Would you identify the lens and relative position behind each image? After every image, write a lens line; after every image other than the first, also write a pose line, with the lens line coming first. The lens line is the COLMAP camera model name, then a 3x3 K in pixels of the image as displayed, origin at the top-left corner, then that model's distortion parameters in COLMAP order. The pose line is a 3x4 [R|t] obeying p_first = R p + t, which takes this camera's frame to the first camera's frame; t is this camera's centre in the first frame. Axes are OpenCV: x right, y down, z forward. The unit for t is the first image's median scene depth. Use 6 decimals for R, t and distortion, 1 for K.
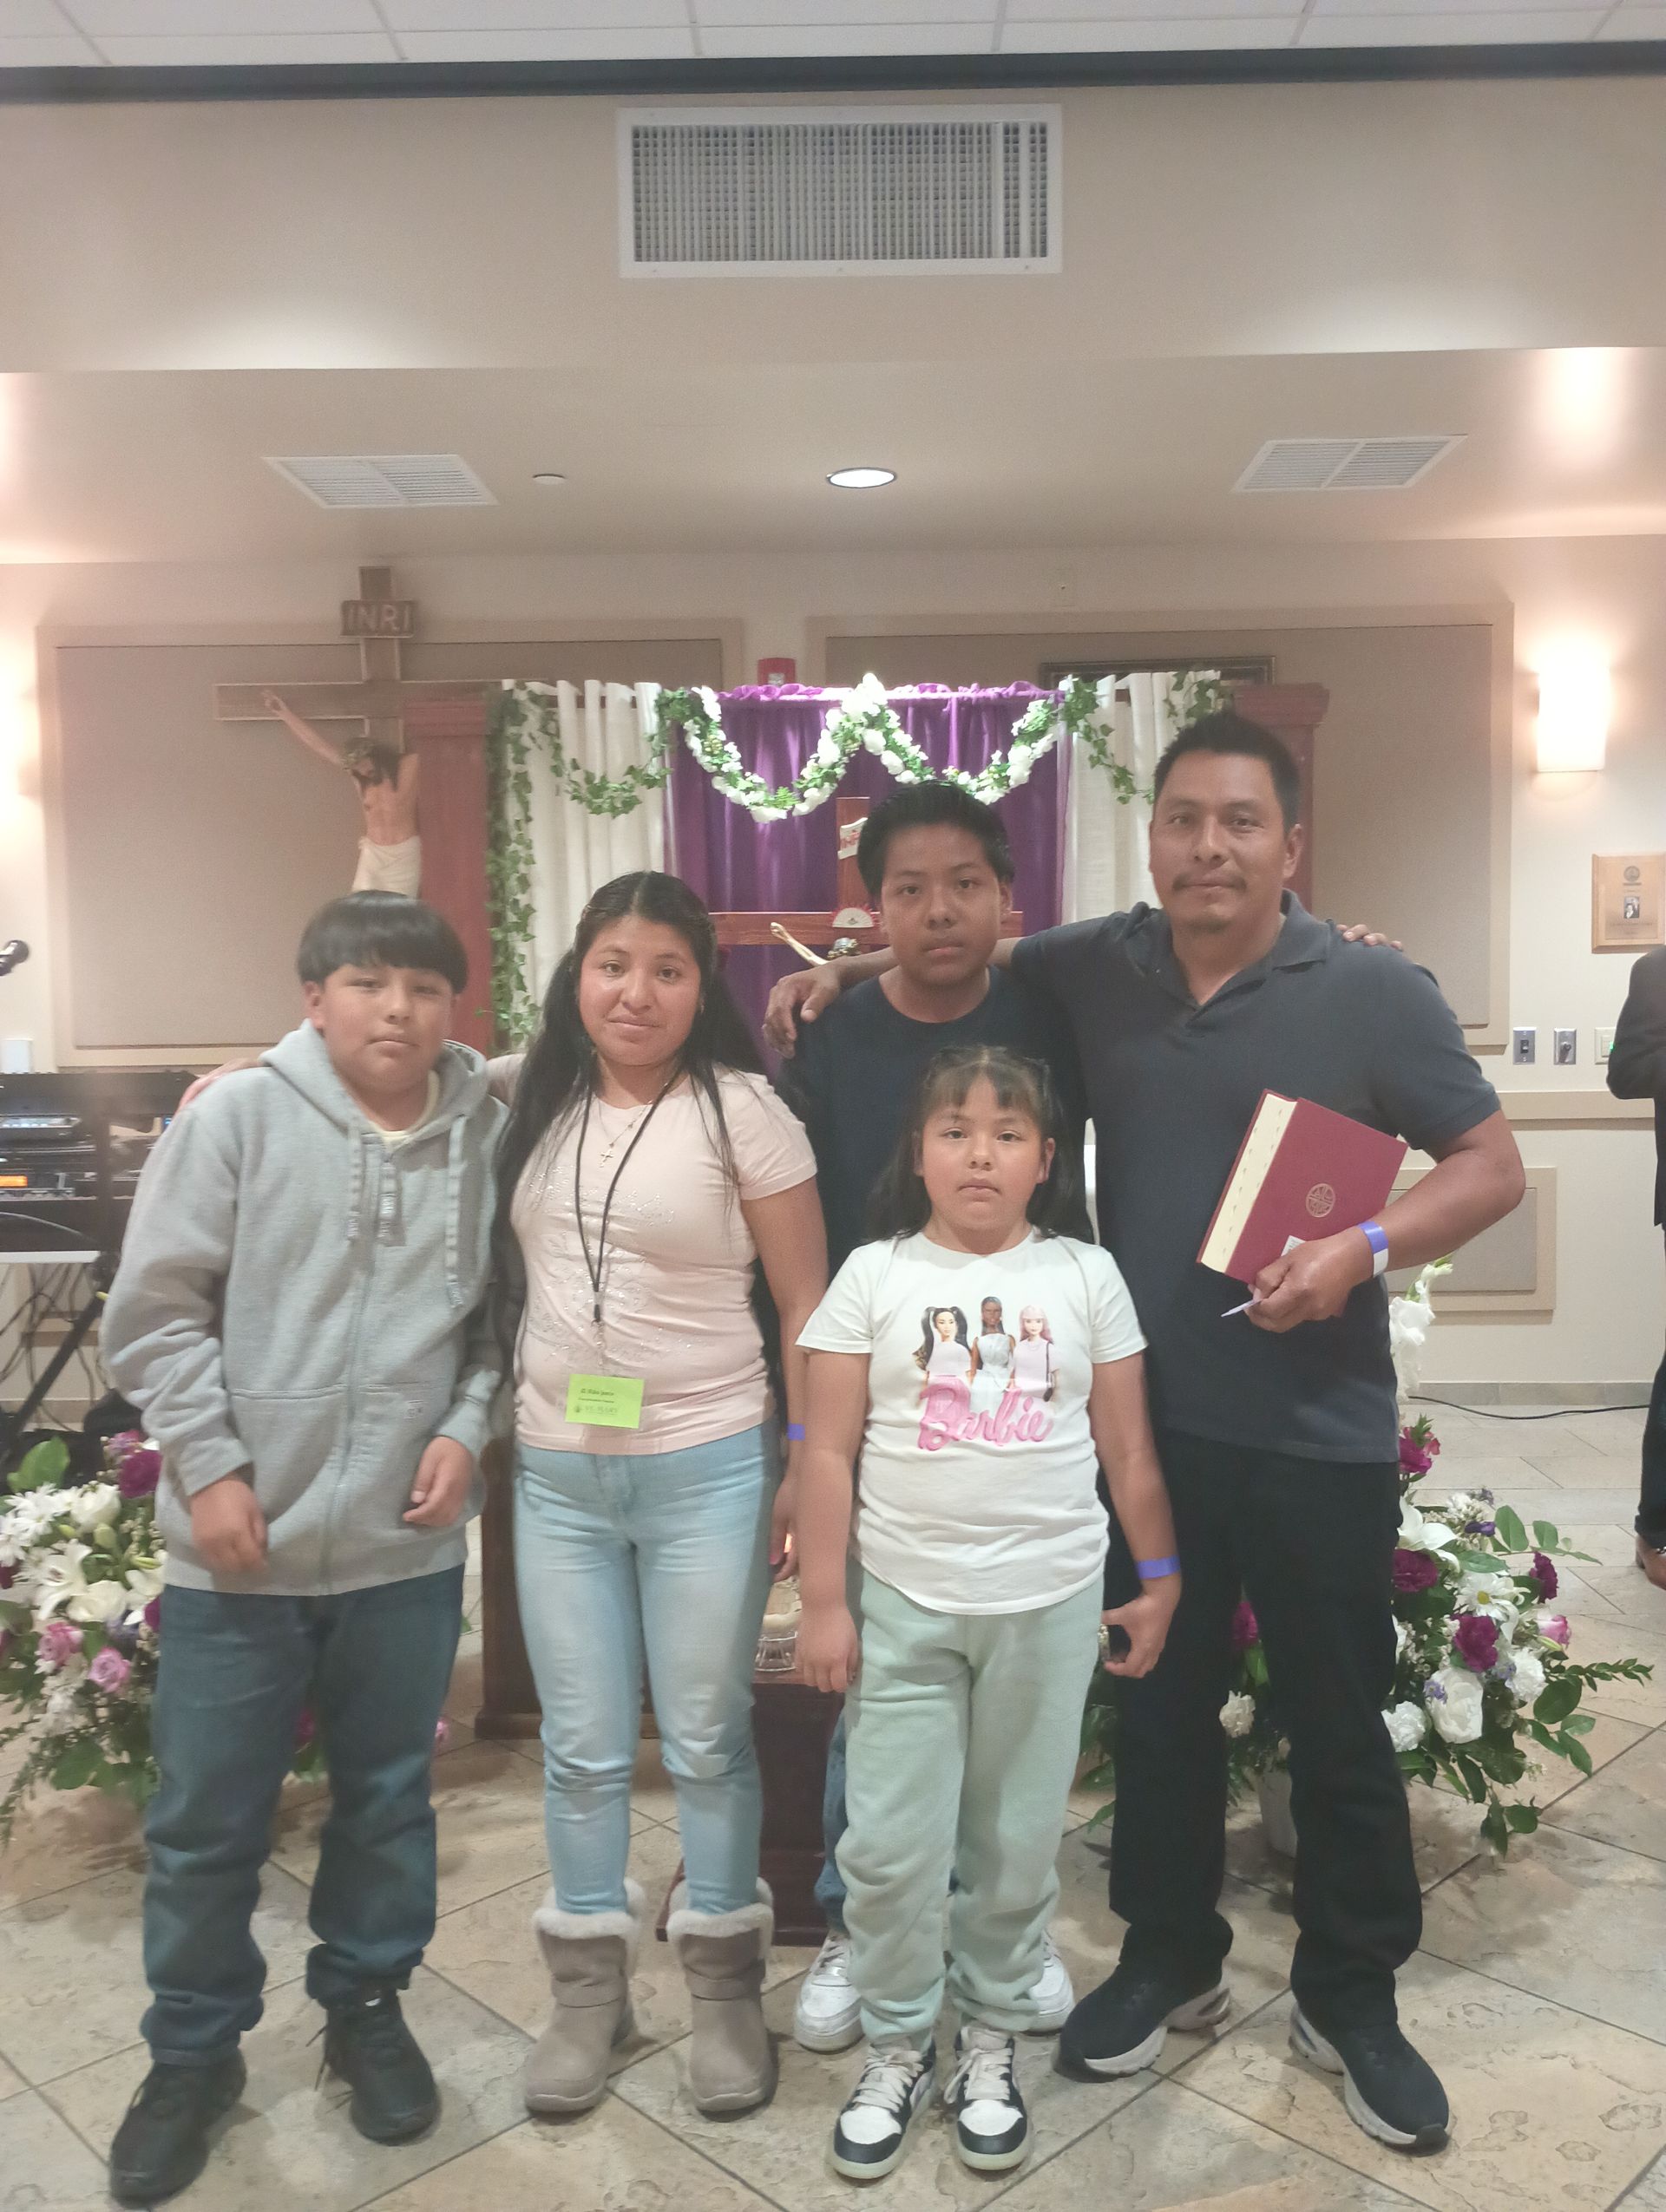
lens RADIAL K [[1810.0, 0, 843.3], [0, 1810.0, 1102.6], [0, 0, 1]] dist [0.068972, -0.090116]
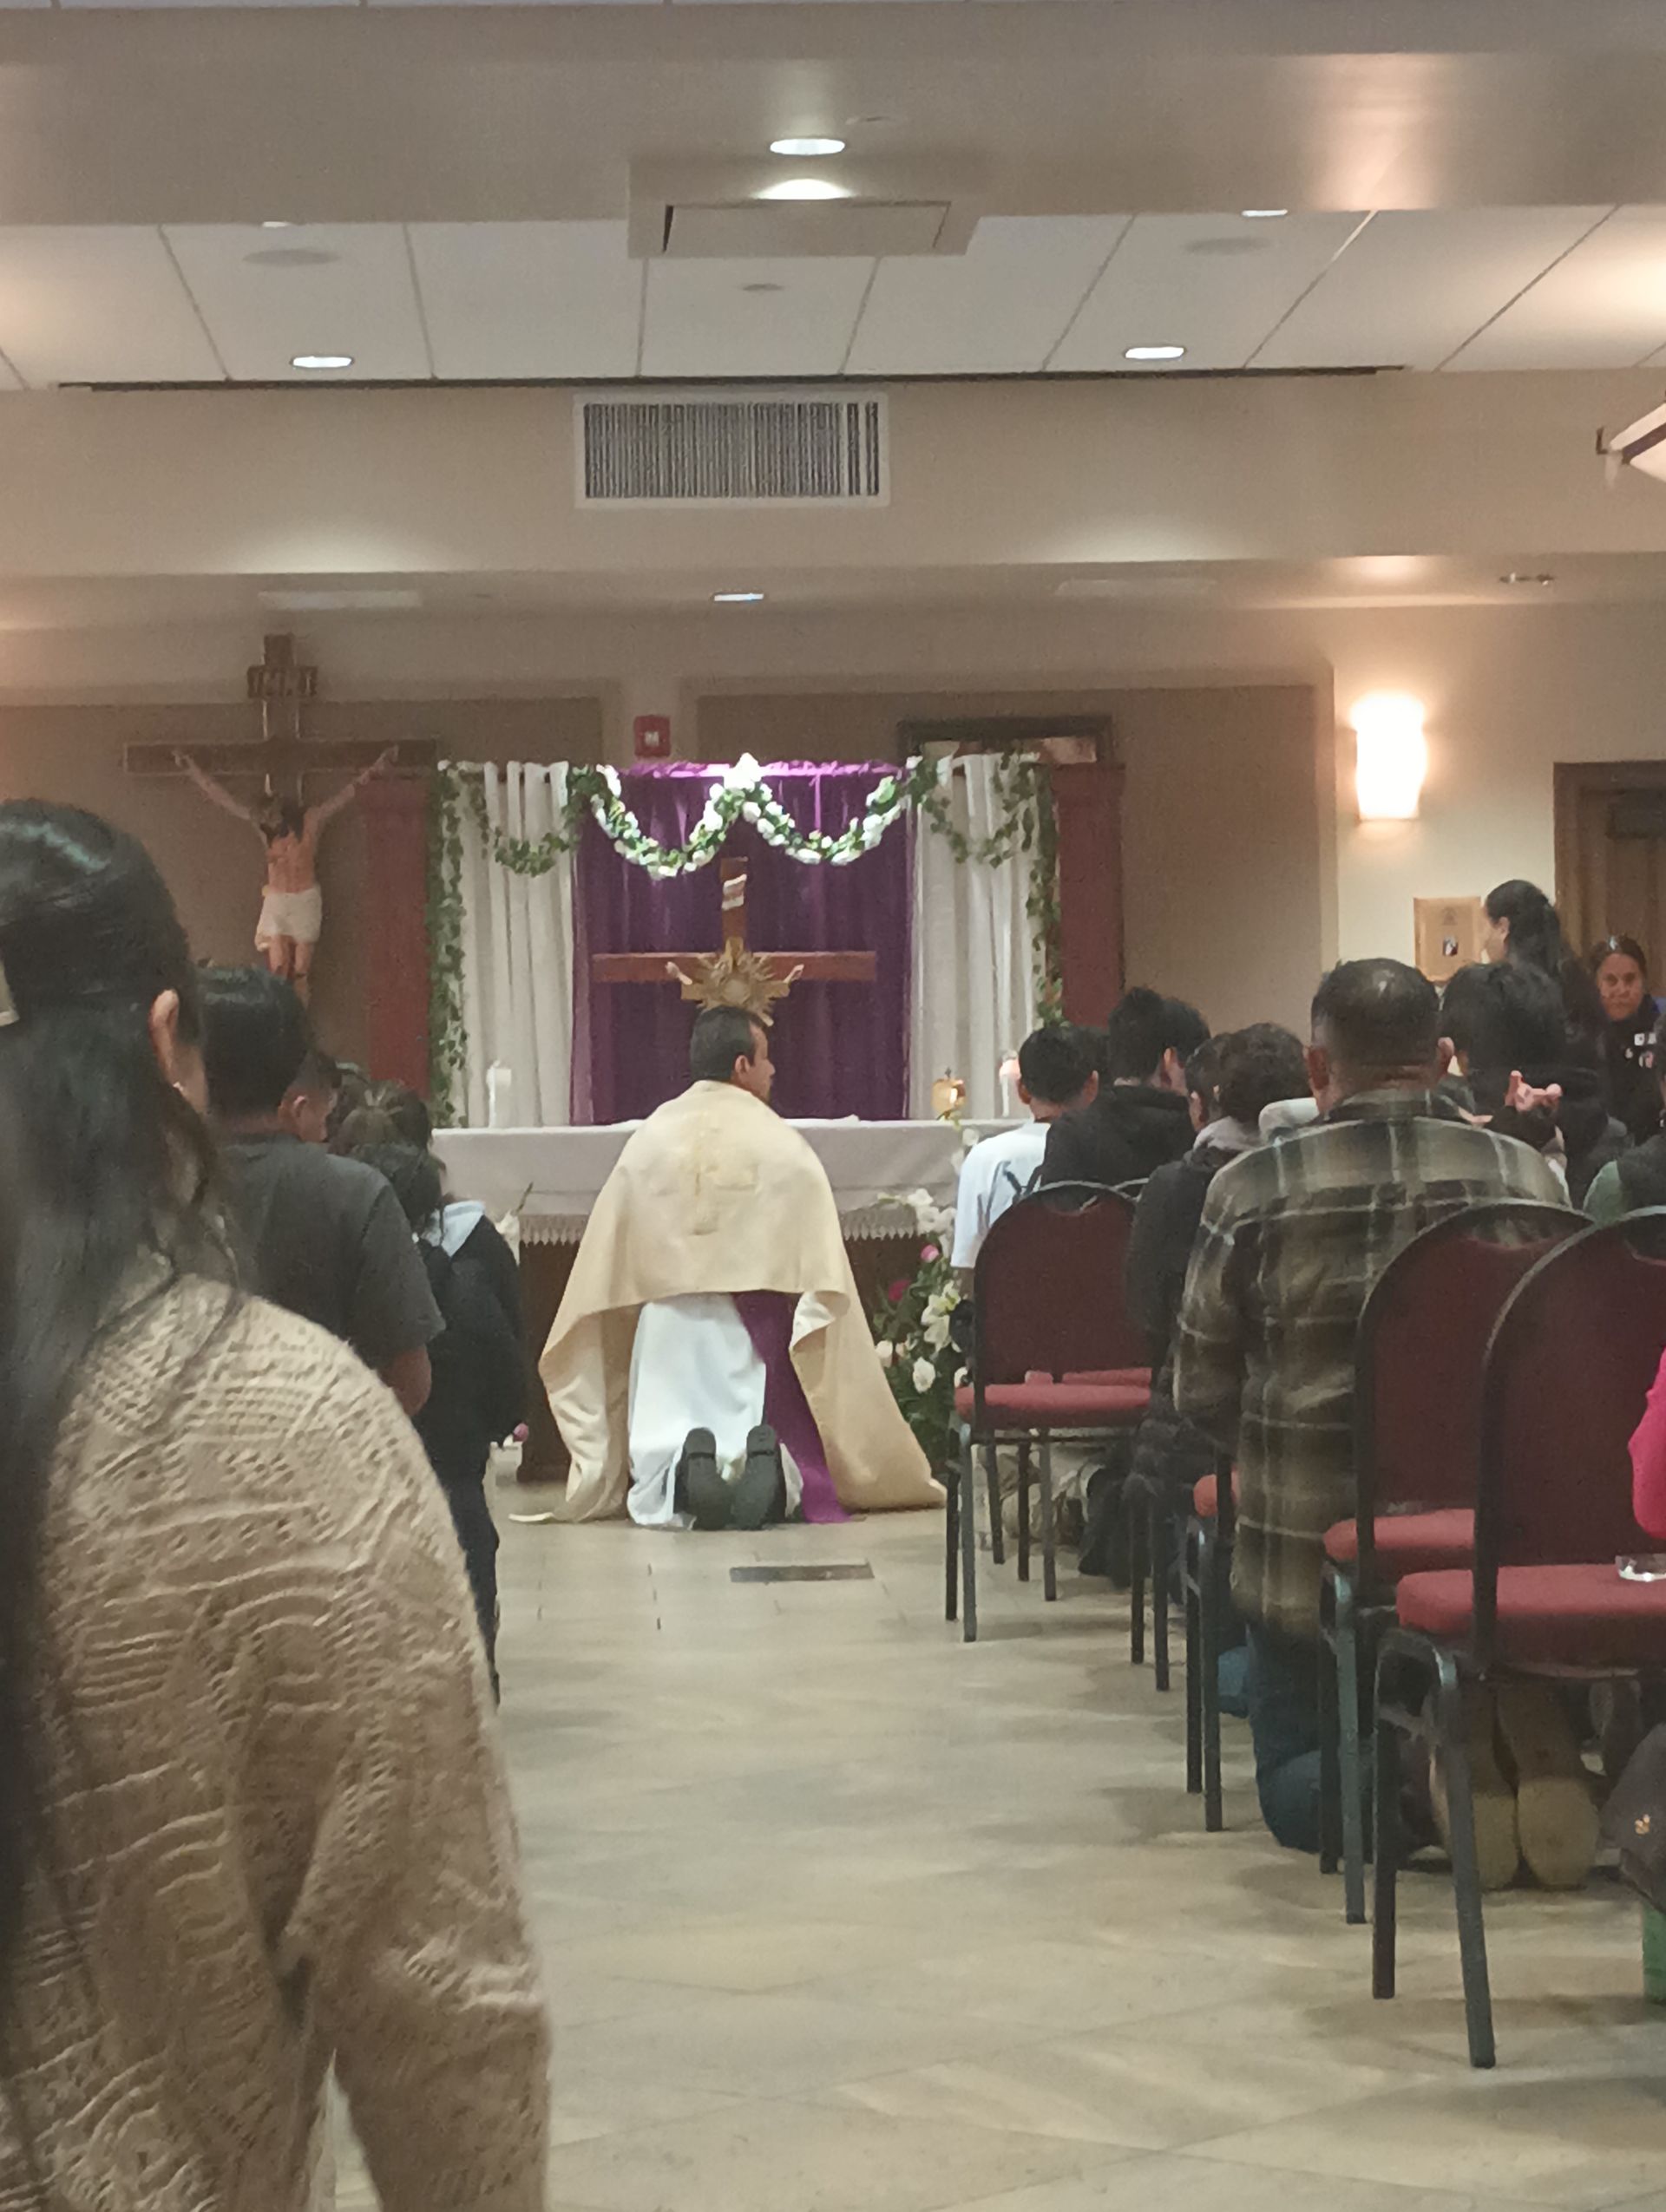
lens RADIAL K [[5503.3, 0, 736.4], [0, 5503.3, 1104.1], [0, 0, 1]] dist [0.481435, -0.014687]
pose [[0.999213, -0.005172, 0.039319, -0.135790], [0.007910, 0.997530, -0.069792, 0.244624], [-0.038861, 0.070048, 0.996786, -2.591880]]
